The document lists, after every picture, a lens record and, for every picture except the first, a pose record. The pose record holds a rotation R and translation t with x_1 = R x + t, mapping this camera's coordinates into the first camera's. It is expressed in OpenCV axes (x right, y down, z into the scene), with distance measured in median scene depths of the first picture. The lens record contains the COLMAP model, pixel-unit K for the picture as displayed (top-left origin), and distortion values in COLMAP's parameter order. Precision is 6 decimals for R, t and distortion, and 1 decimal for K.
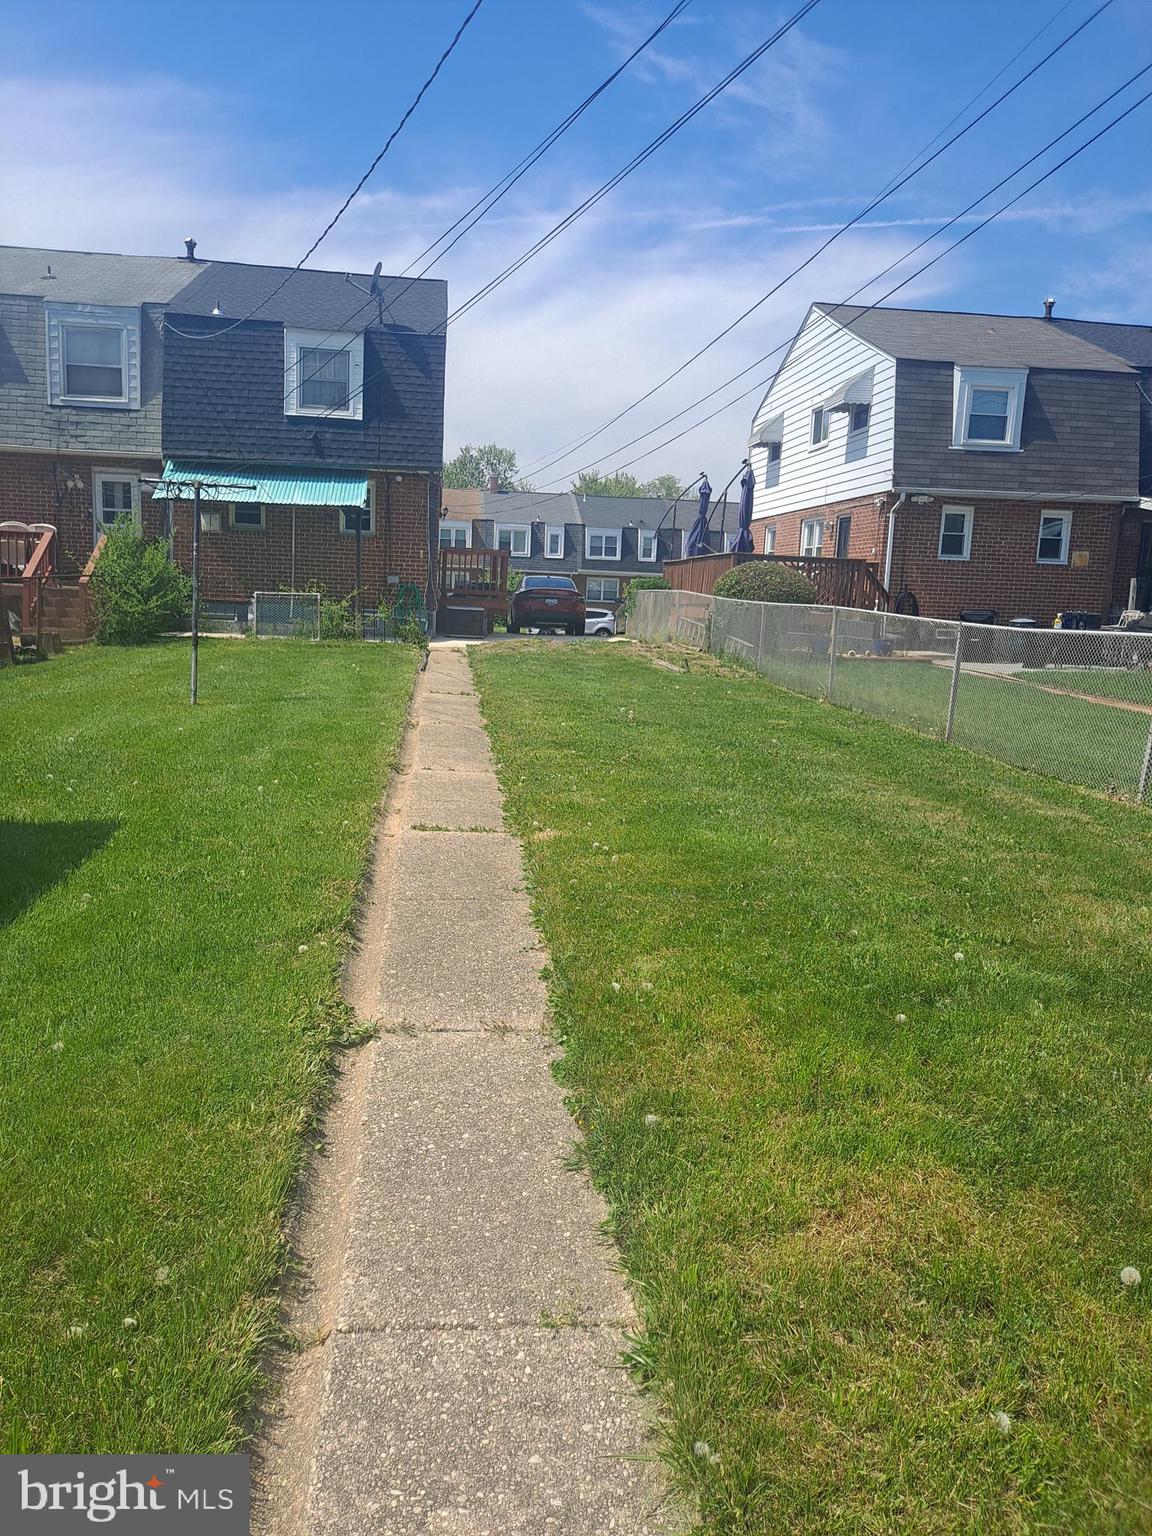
lens RADIAL K [[1140.0, 0, 531.5], [0, 1140.0, 789.9], [0, 0, 1]] dist [0.054087, -0.060824]
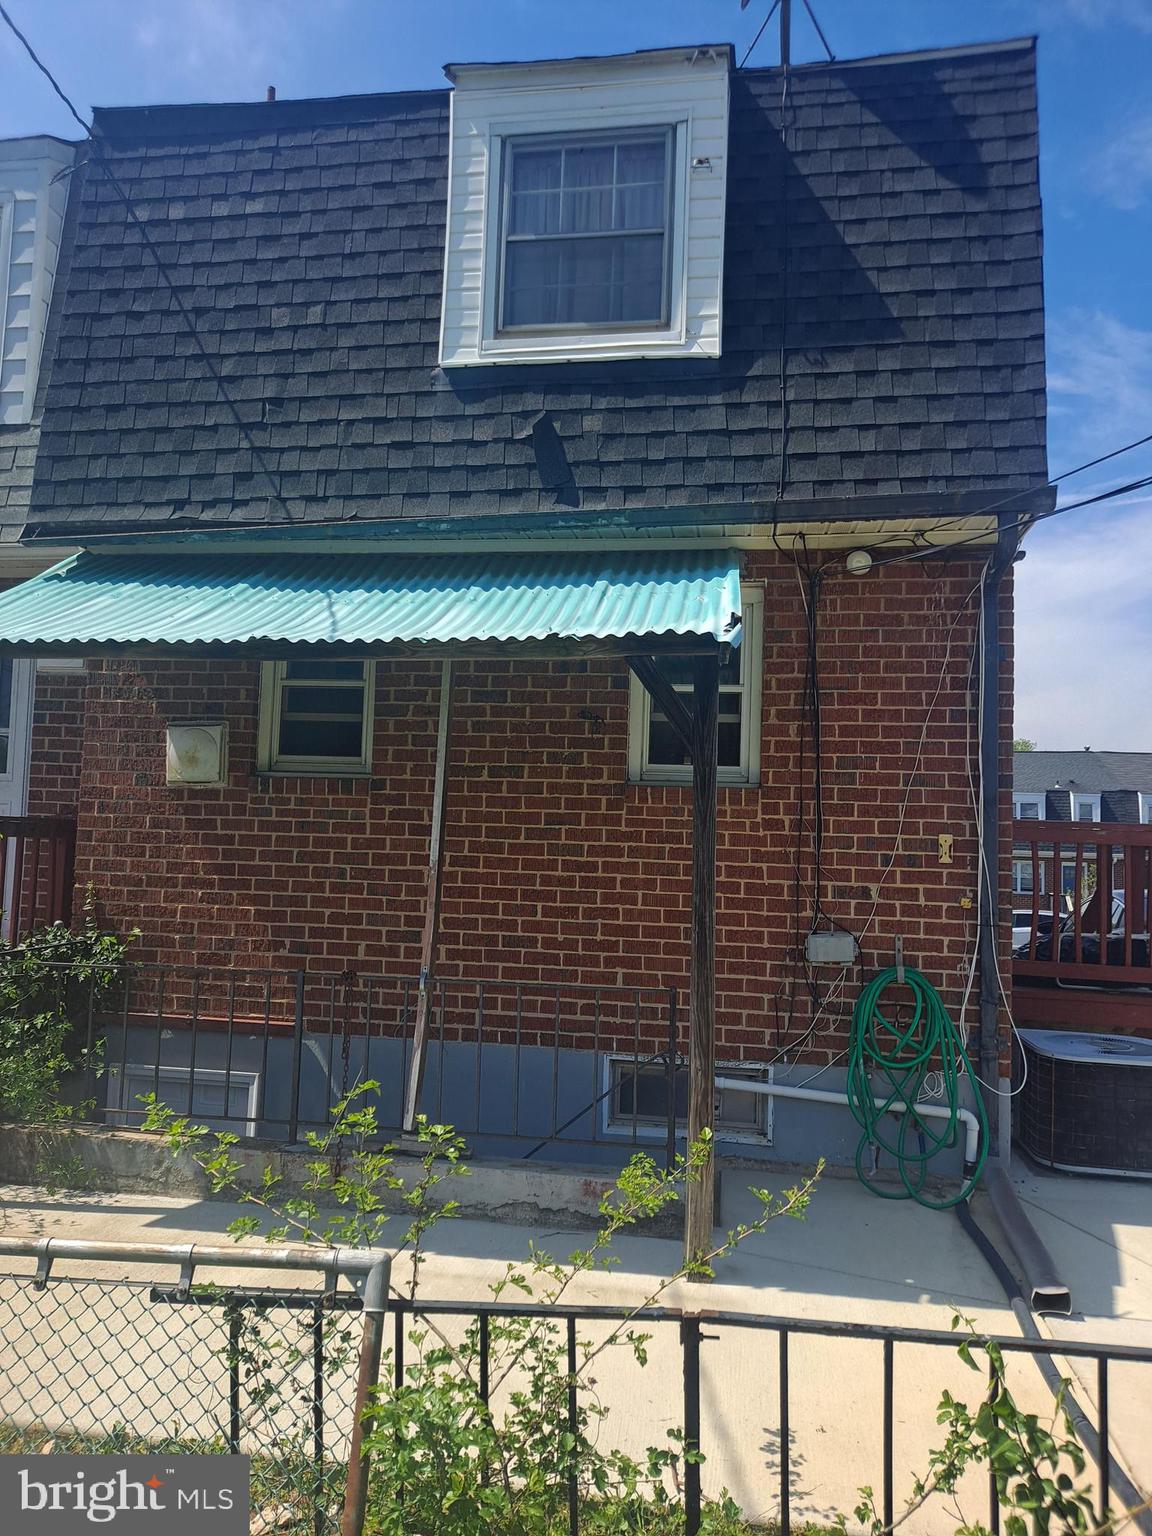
lens RADIAL K [[1140.0, 0, 574.3], [0, 1140.0, 767.8], [0, 0, 1]] dist [0.054087, -0.060824]
pose [[0.969951, -0.027254, -0.241771, -0.119230], [-0.033936, 0.968838, -0.245359, -0.165997], [0.240924, 0.246191, 0.938800, 0.770694]]
